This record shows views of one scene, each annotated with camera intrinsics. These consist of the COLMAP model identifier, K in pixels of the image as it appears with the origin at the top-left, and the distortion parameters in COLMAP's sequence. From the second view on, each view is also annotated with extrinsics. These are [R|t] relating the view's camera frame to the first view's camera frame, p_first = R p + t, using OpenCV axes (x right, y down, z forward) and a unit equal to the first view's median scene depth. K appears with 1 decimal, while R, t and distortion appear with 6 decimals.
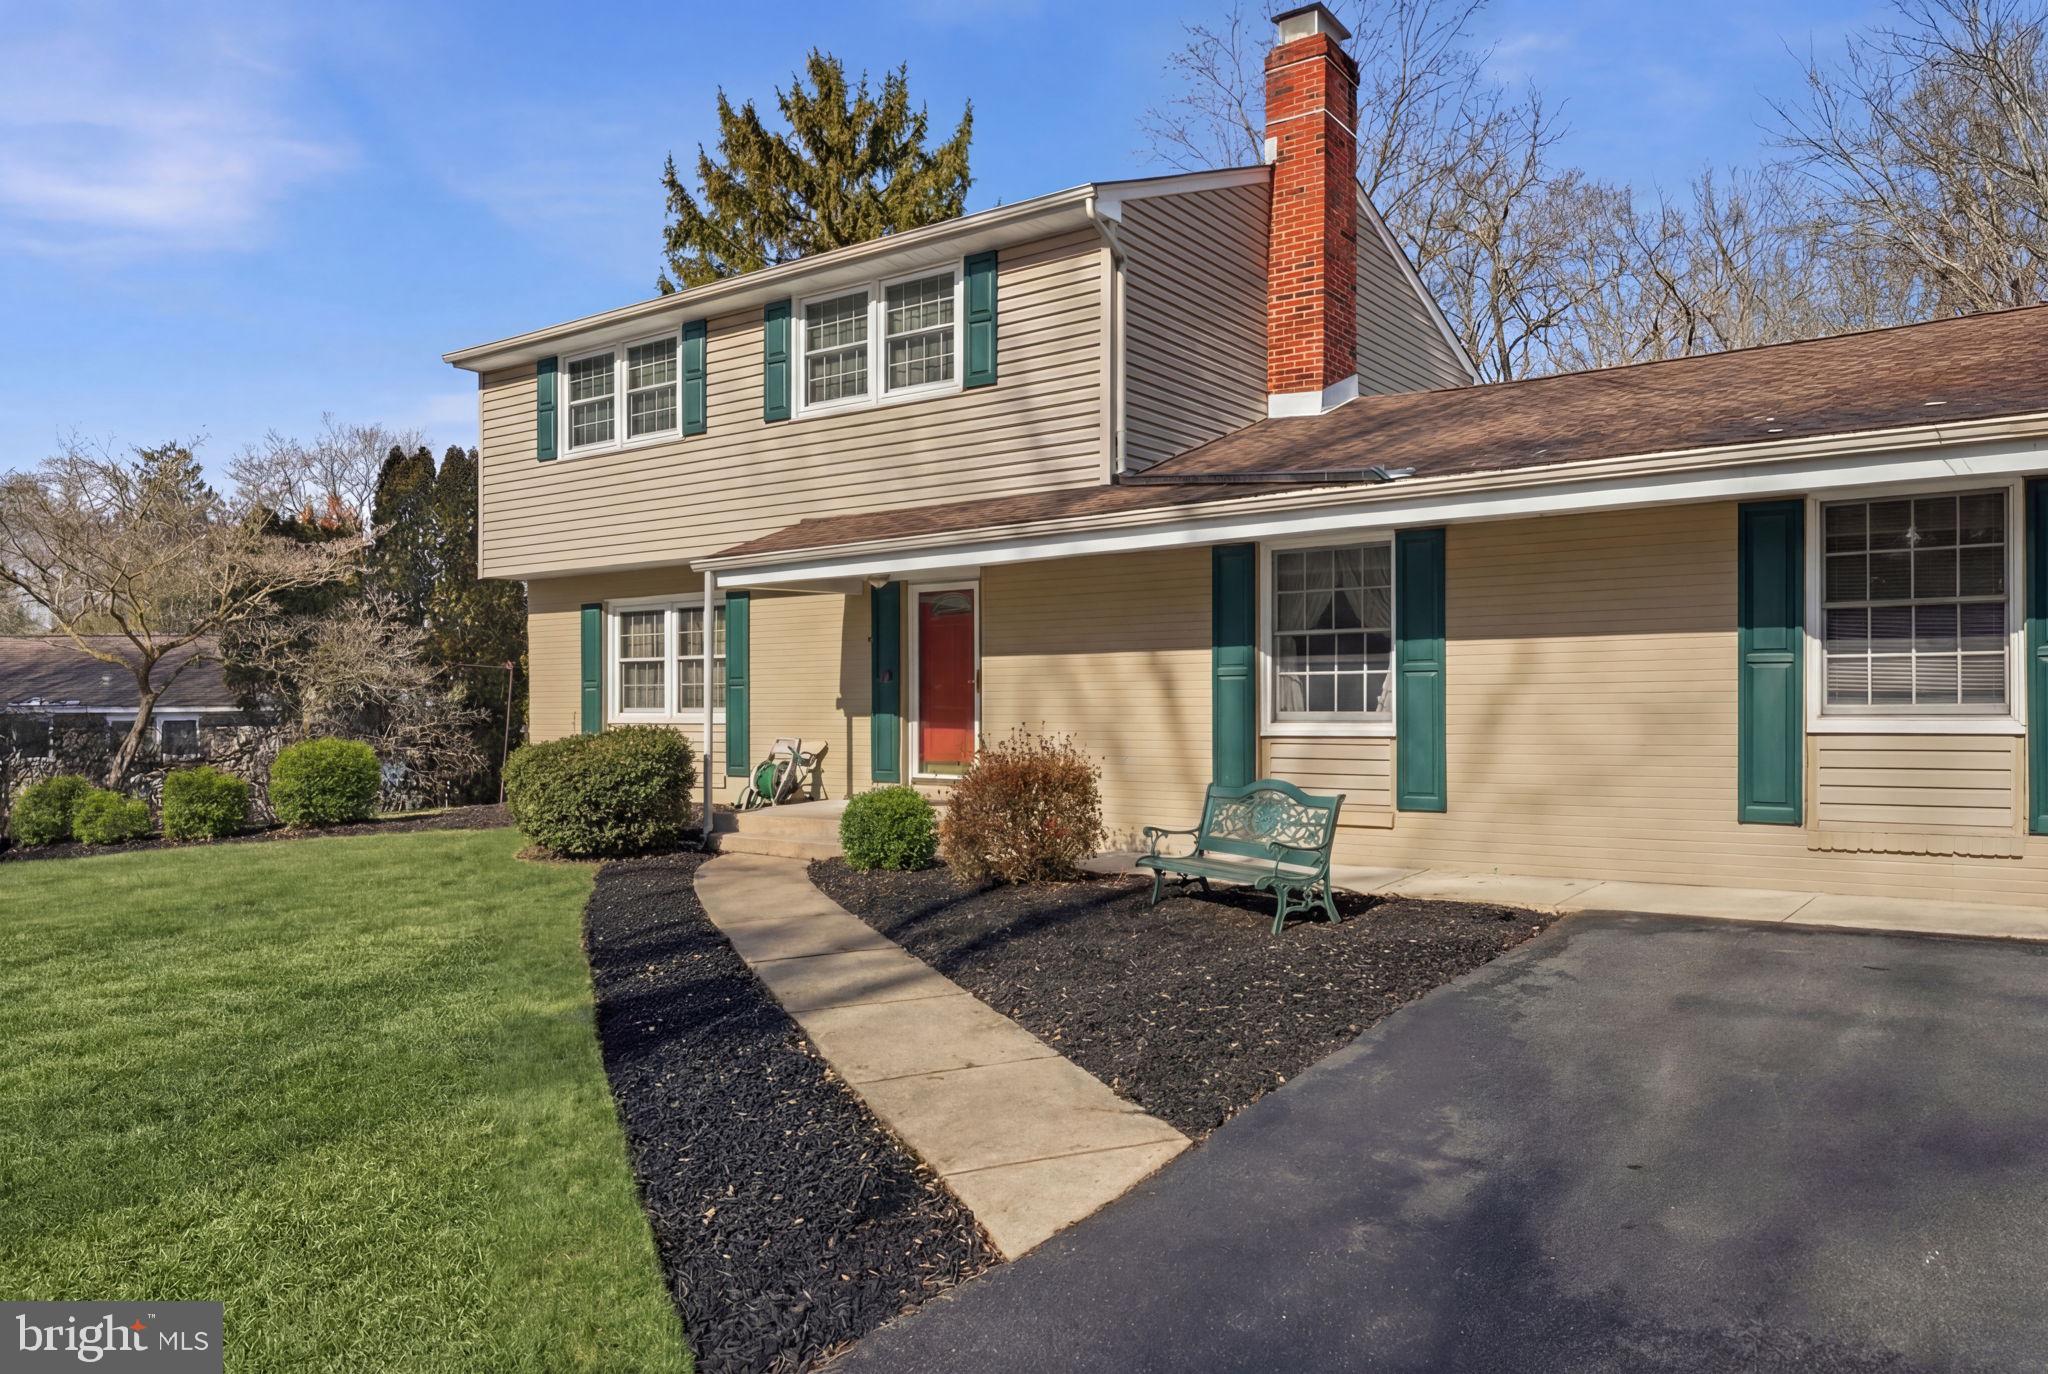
lens RADIAL K [[1367.3, 0, 1024.0], [0, 1367.3, 687.0], [0, 0, 1]] dist [0.001815, 0.001303]
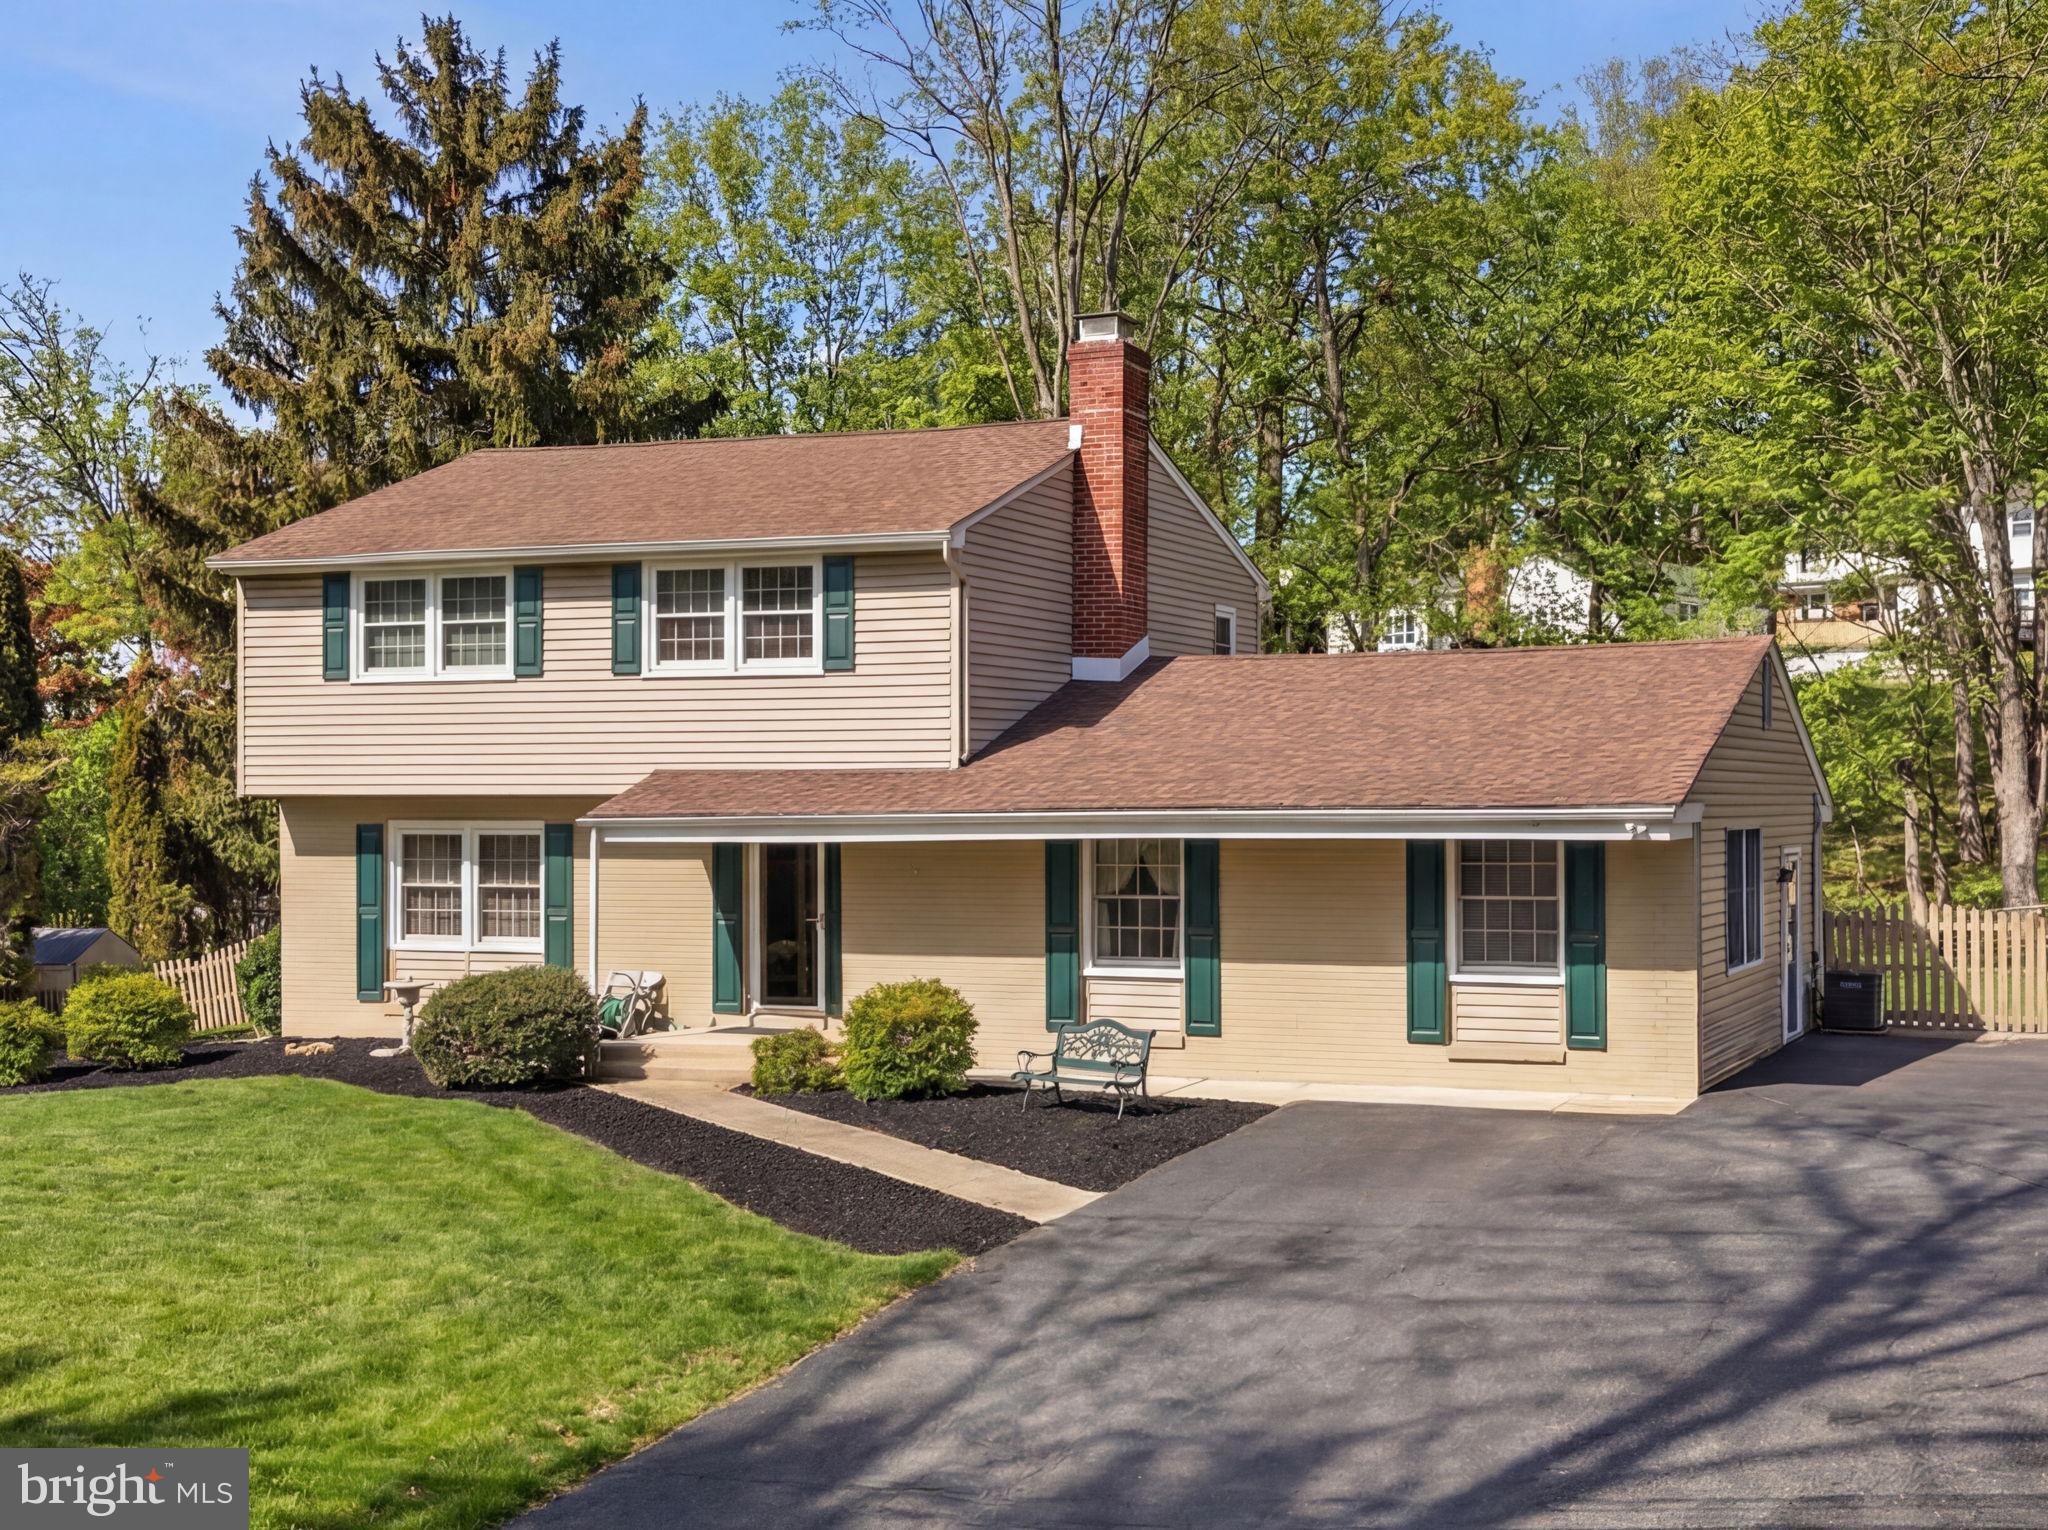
lens RADIAL K [[2678.6, 0, 1024.0], [0, 2678.6, 765.0], [0, 0, 1]] dist [0.092969, 0.000178]
pose [[0.978316, 0.006883, 0.207003, -0.312763], [-0.006743, 0.999976, -0.001382, -0.124725], [-0.207007, -0.000044, 0.978339, -1.125722]]
